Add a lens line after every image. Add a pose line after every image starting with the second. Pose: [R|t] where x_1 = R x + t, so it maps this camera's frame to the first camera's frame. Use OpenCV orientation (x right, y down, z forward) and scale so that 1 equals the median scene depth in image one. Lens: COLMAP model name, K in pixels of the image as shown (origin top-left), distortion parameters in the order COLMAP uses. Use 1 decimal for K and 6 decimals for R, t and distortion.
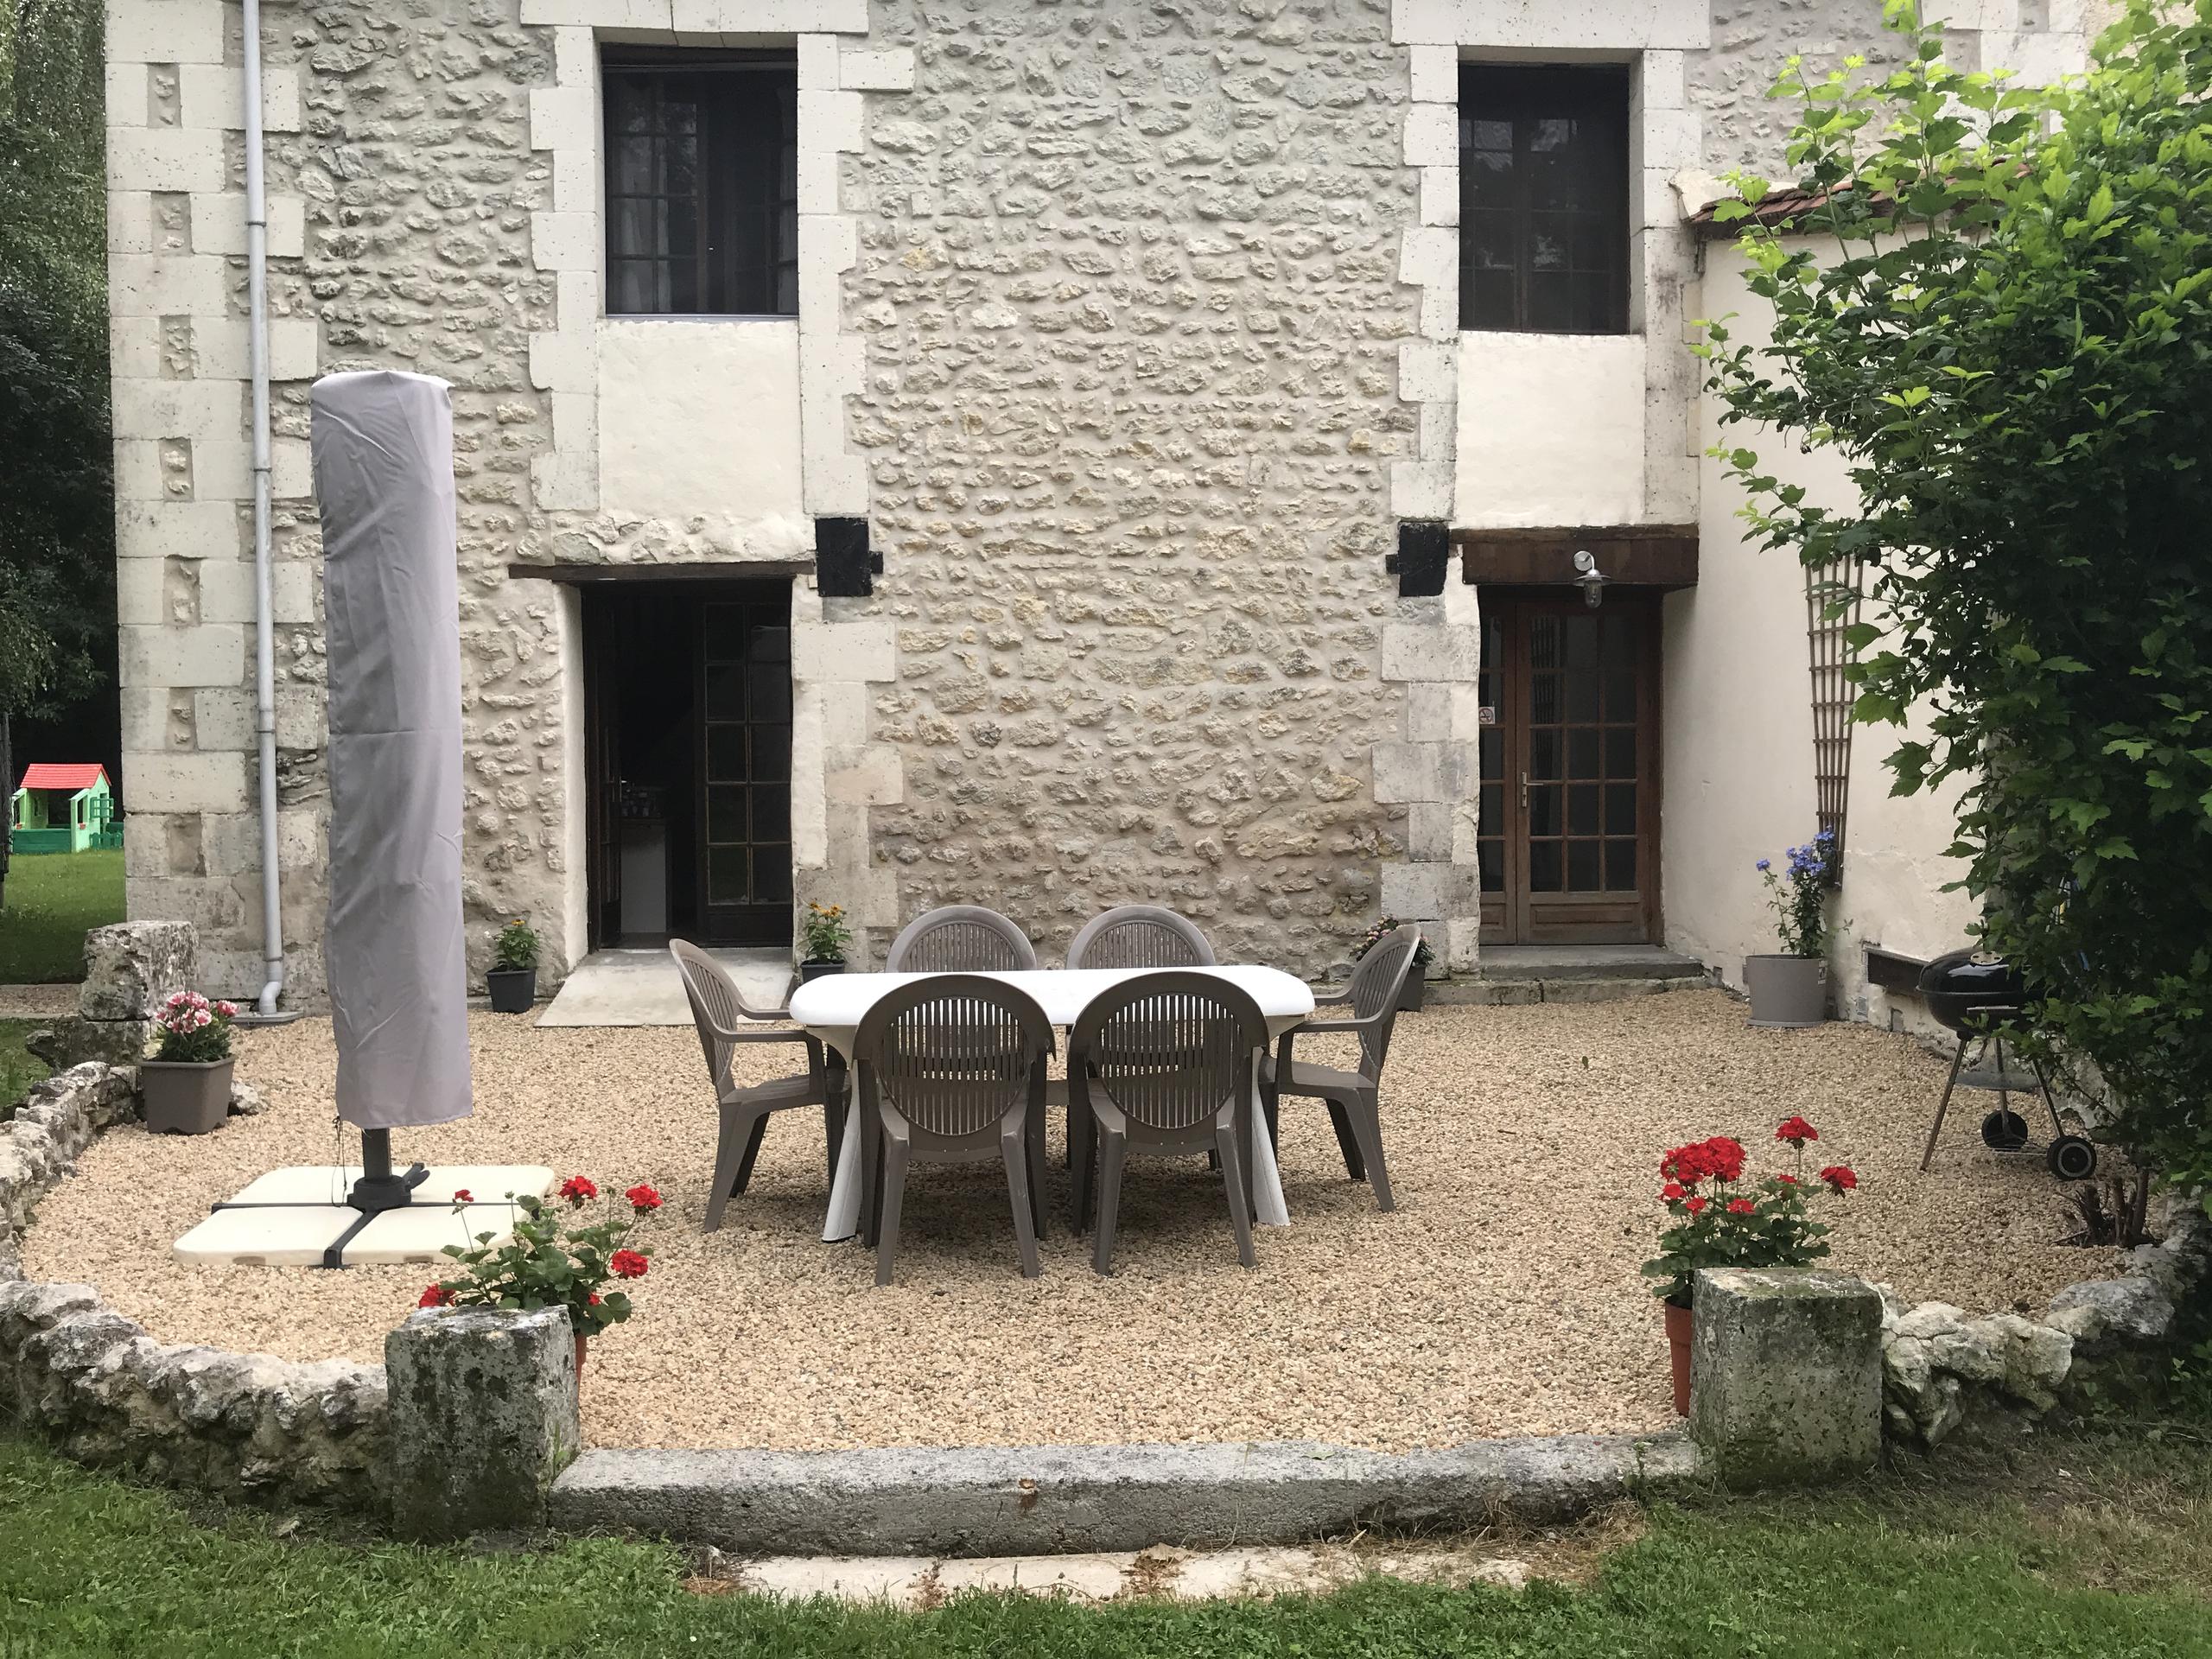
lens RADIAL K [[1820.7, 0, 1104.9], [0, 1820.7, 823.9], [0, 0, 1]] dist [0.059818, 0.003202]
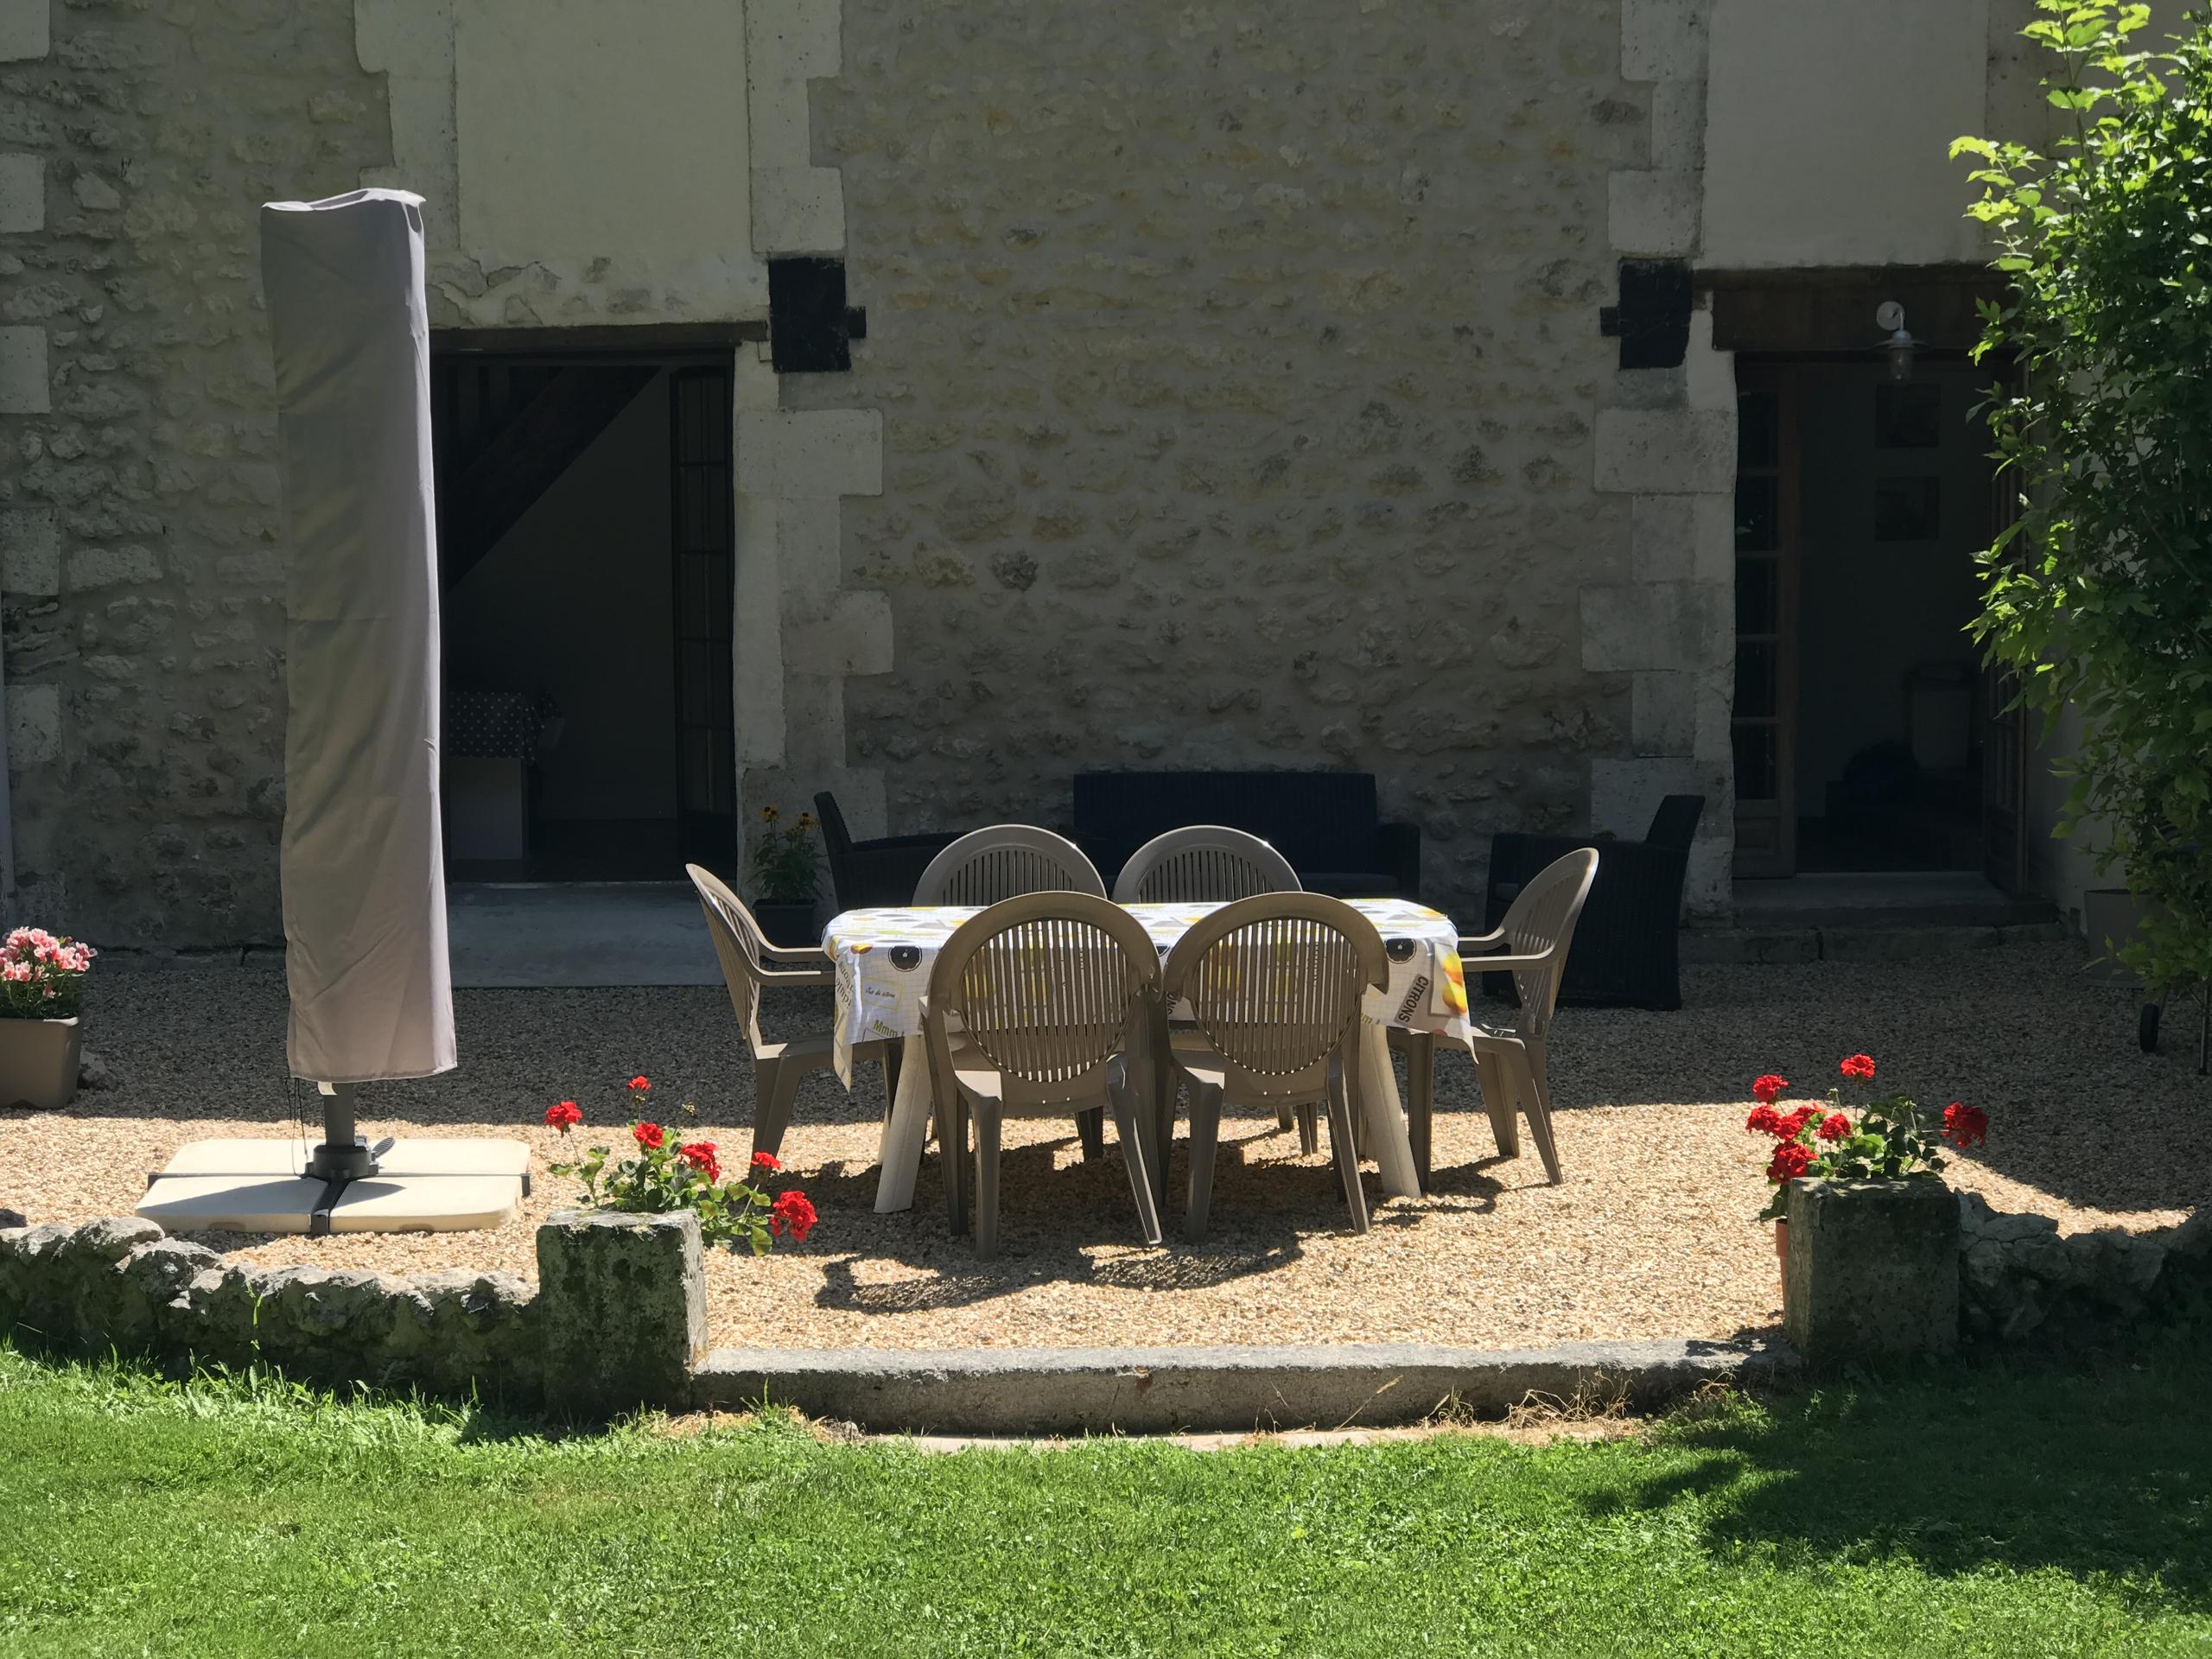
lens RADIAL K [[3670.6, 0, 1105.5], [0, 3670.6, 830.4], [0, 0, 1]] dist [-0.024147, 0.000000]
pose [[0.999896, -0.000259, -0.014412, -0.011491], [0.000959, 0.998817, 0.048628, -0.019036], [0.014382, -0.048636, 0.998713, -0.384052]]
